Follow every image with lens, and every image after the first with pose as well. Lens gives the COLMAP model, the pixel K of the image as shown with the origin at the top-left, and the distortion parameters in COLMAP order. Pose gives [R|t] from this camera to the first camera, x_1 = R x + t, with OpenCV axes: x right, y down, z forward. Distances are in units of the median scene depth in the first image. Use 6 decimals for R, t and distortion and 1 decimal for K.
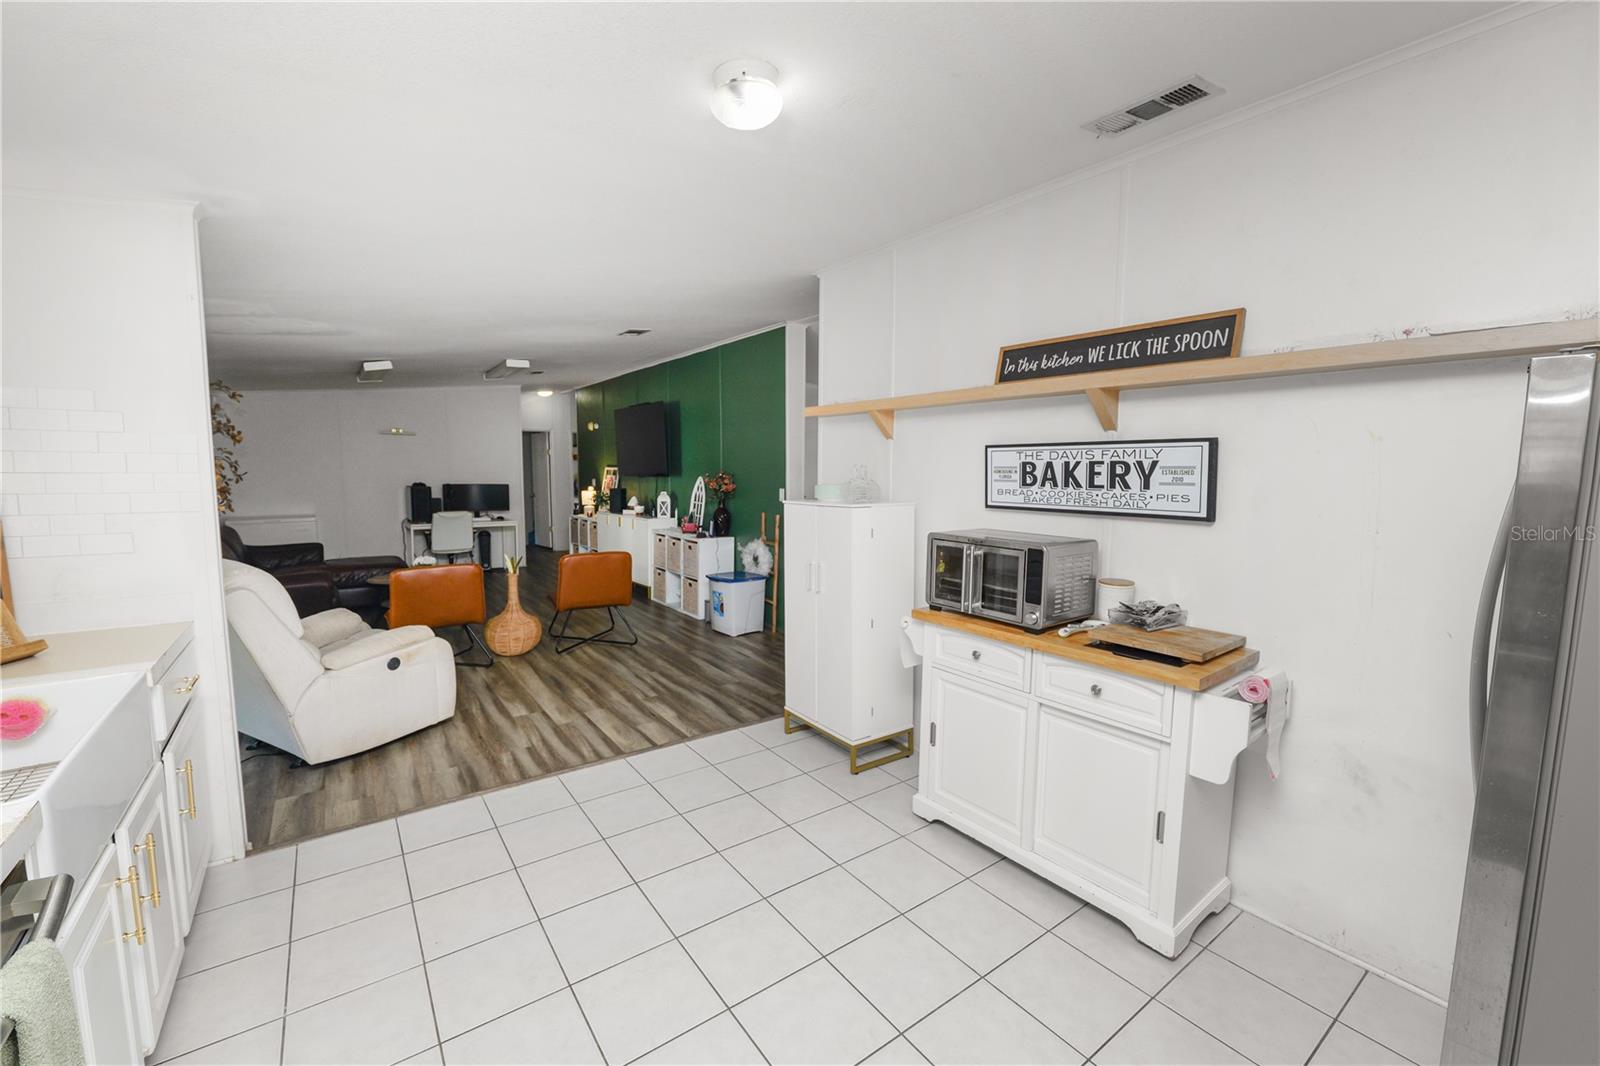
lens RADIAL K [[662.2, 0, 805.6], [0, 662.2, 532.8], [0, 0, 1]] dist [-0.011918, -0.000030]
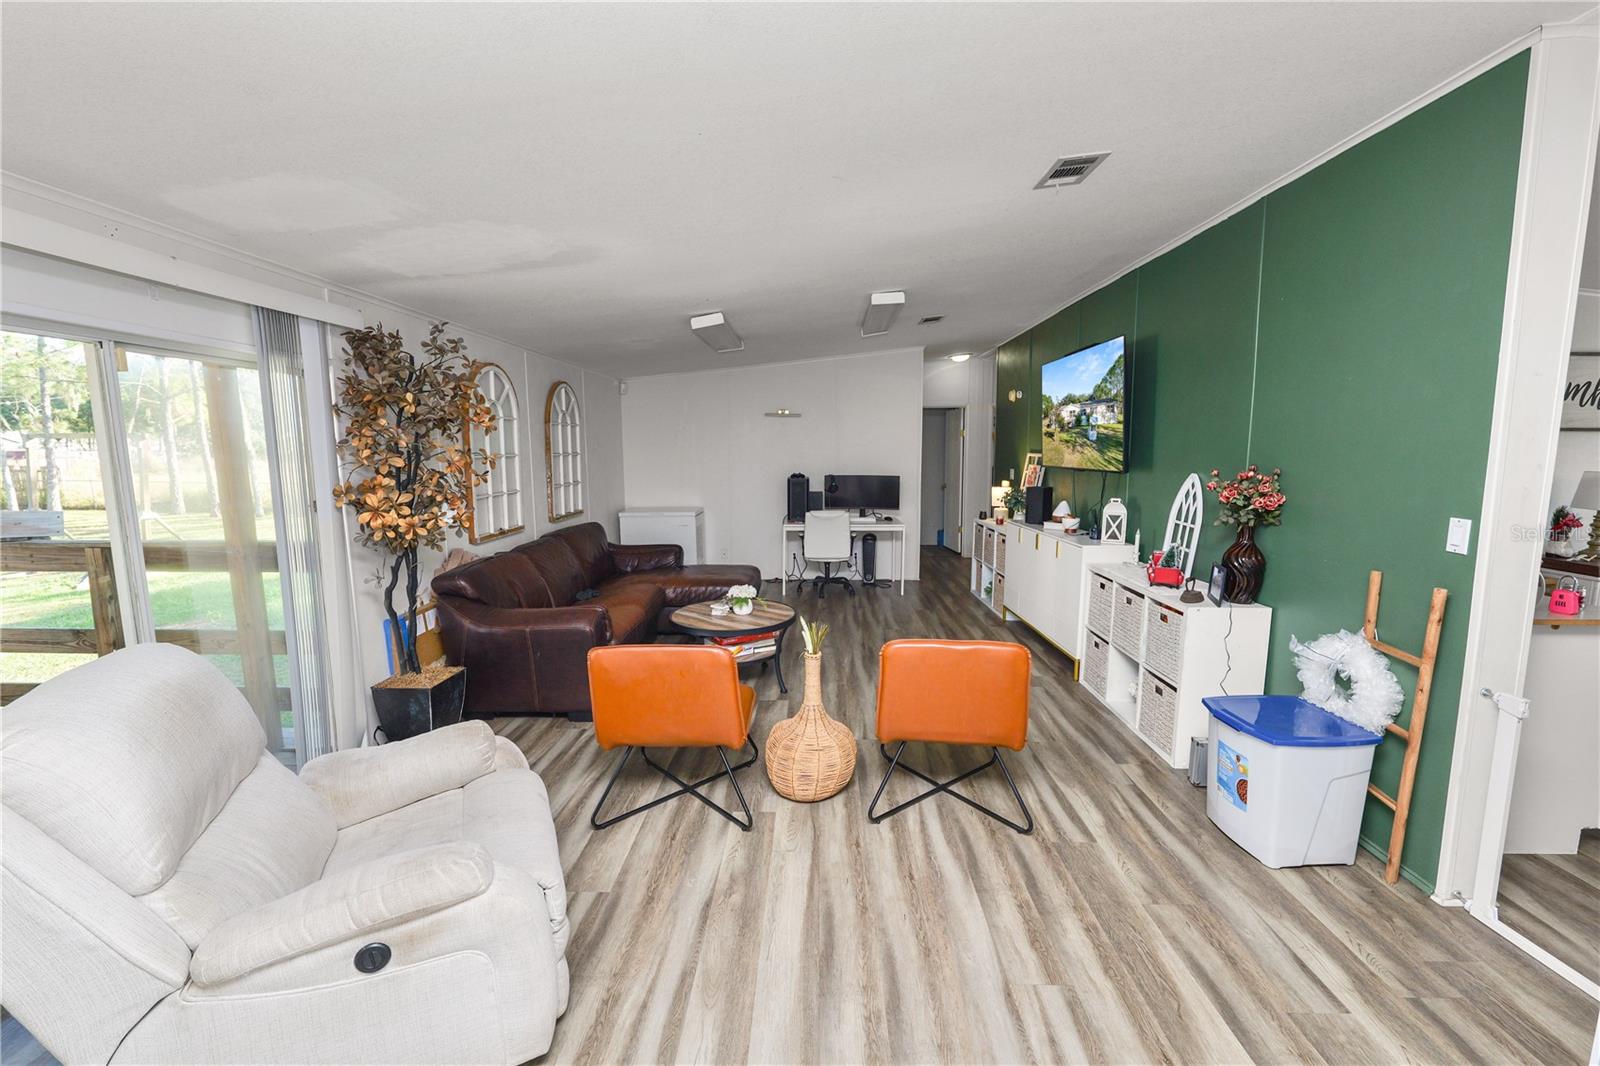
lens RADIAL K [[660.5, 0, 797.5], [0, 660.5, 533.5], [0, 0, 1]] dist [-0.010056, 0.000125]
pose [[0.789924, 0.068031, -0.609419, -0.083727], [-0.049161, 0.997654, 0.047648, -0.045642], [0.611231, -0.007679, 0.791415, 0.386071]]
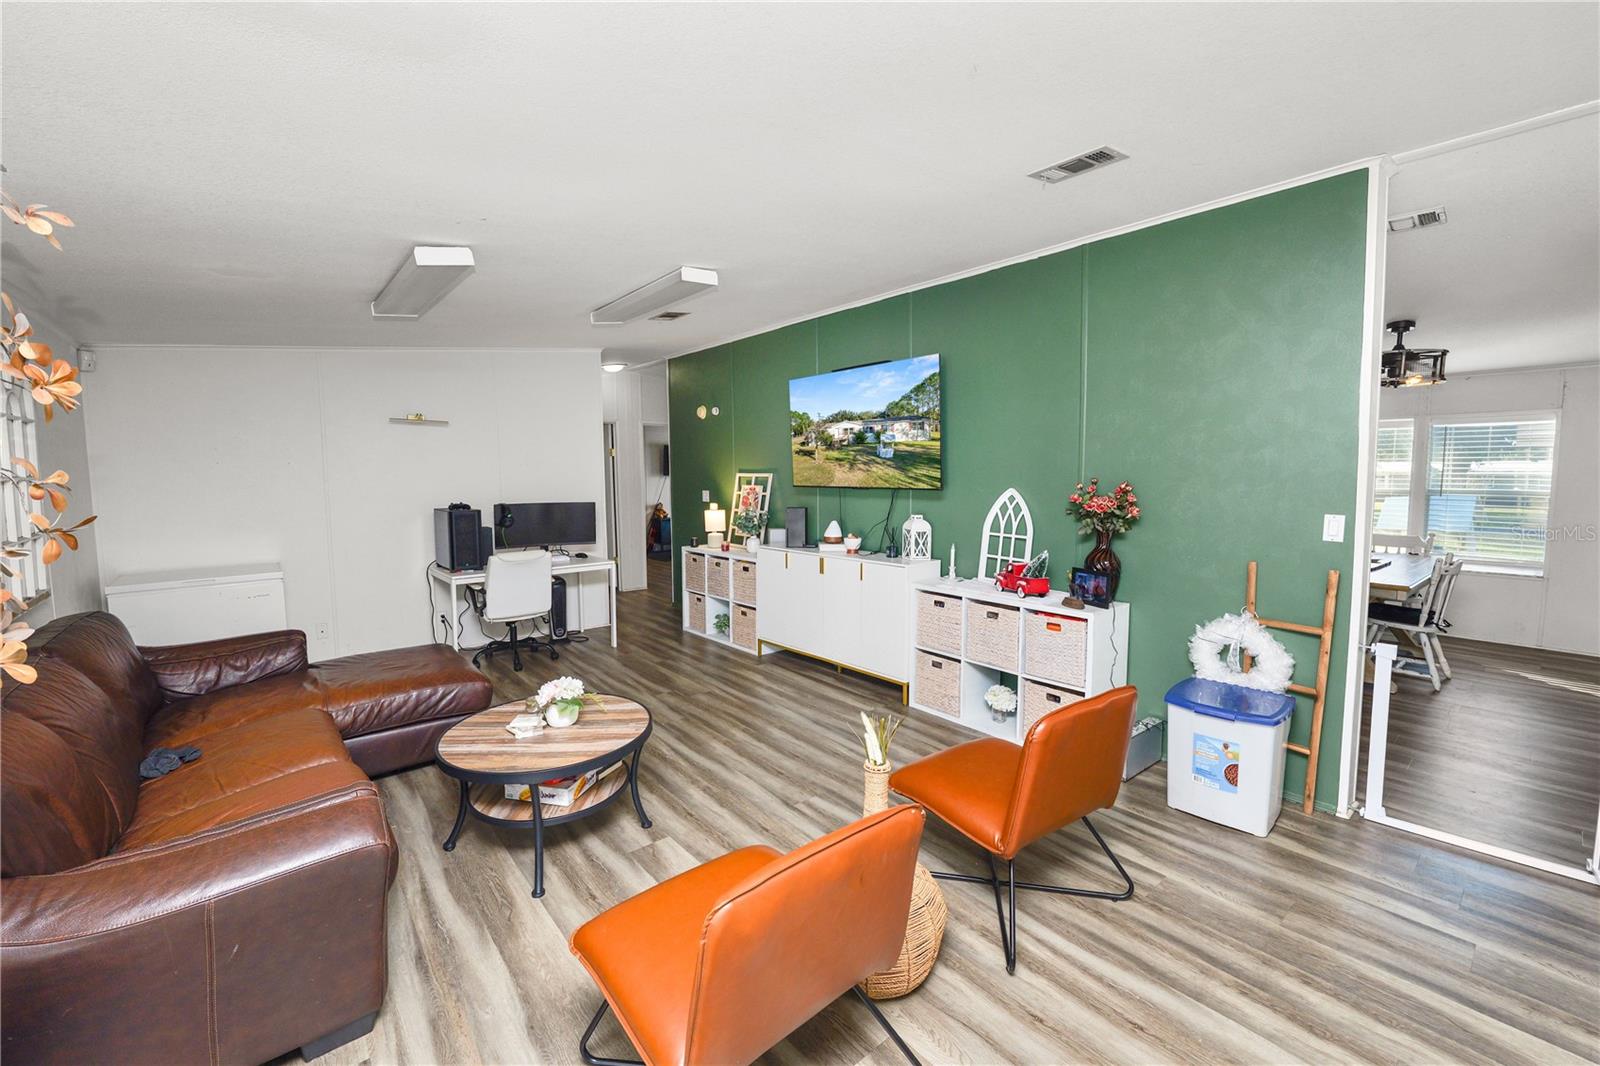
lens RADIAL K [[659.4, 0, 804.1], [0, 659.4, 524.4], [0, 0, 1]] dist [-0.009781, -0.000198]
pose [[0.997858, -0.019586, 0.062416, -0.354966], [0.020479, 0.999696, -0.013704, -0.048437], [-0.062129, 0.014953, 0.997956, 0.439148]]
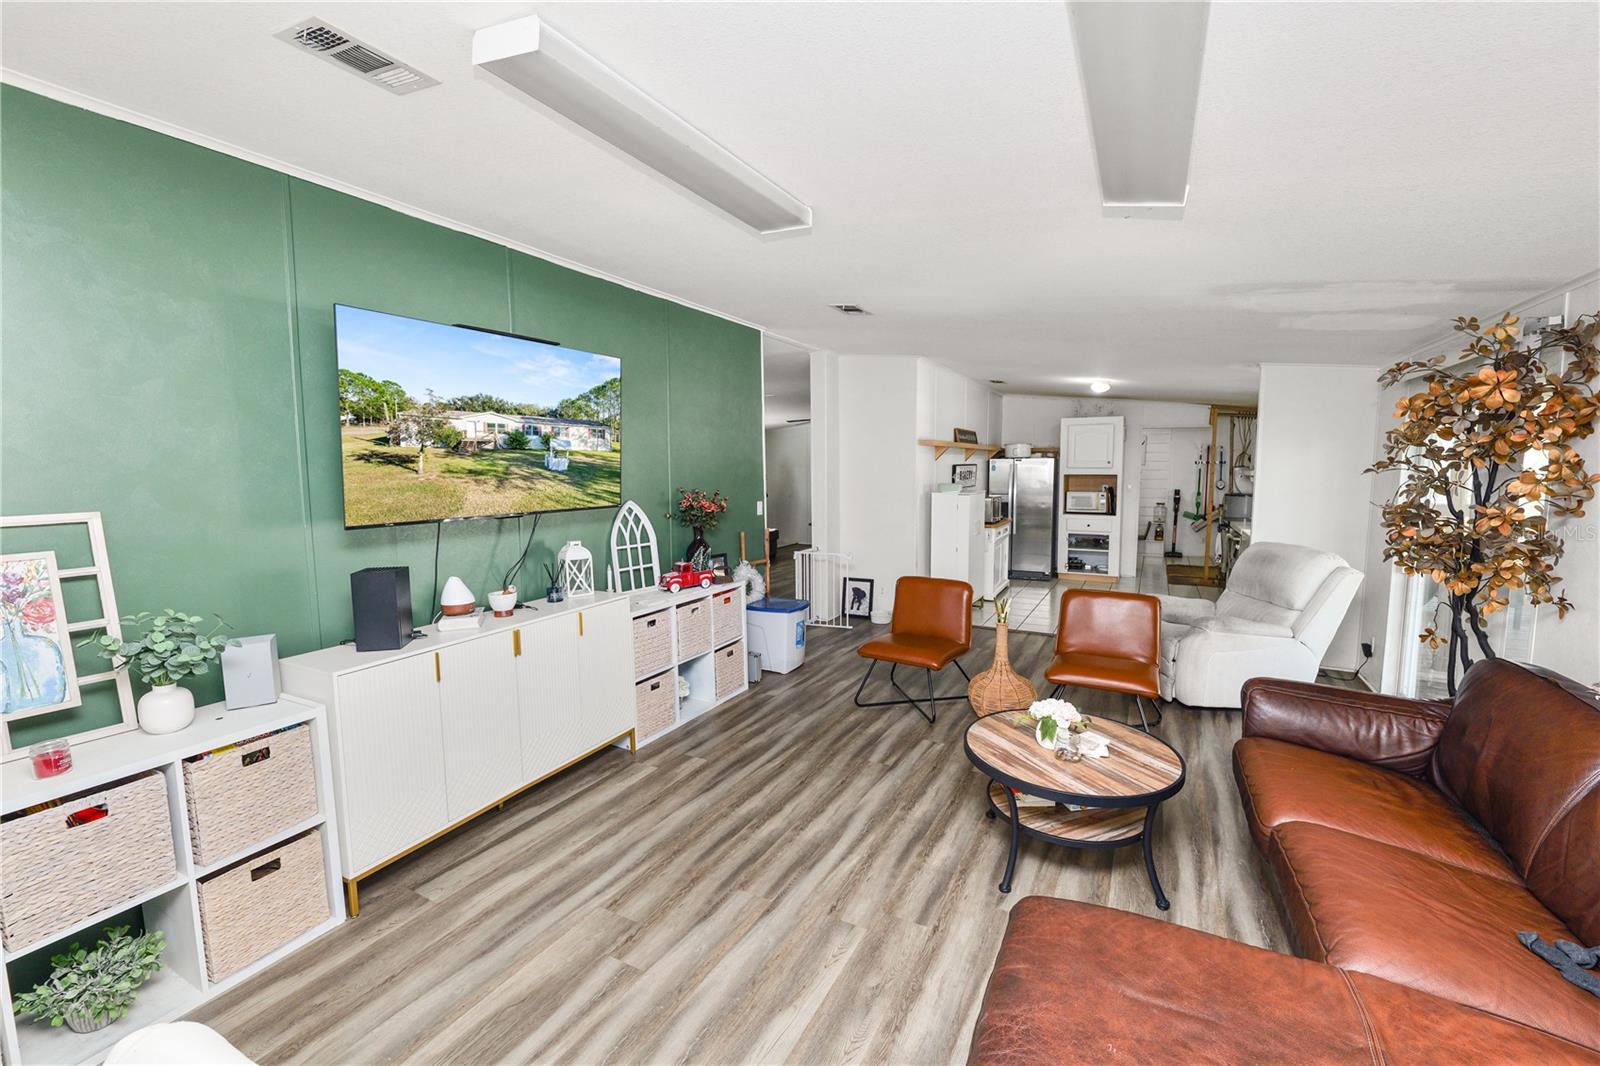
lens RADIAL K [[657.5, 0, 800.0], [0, 657.5, 533.0], [0, 0, 1]] dist [-0.000424, 0.000037]
pose [[-0.434949, -0.098041, 0.895102, -0.717896], [0.088332, 0.984615, 0.150767, -0.125965], [-0.896112, 0.144642, -0.419597, 1.070661]]
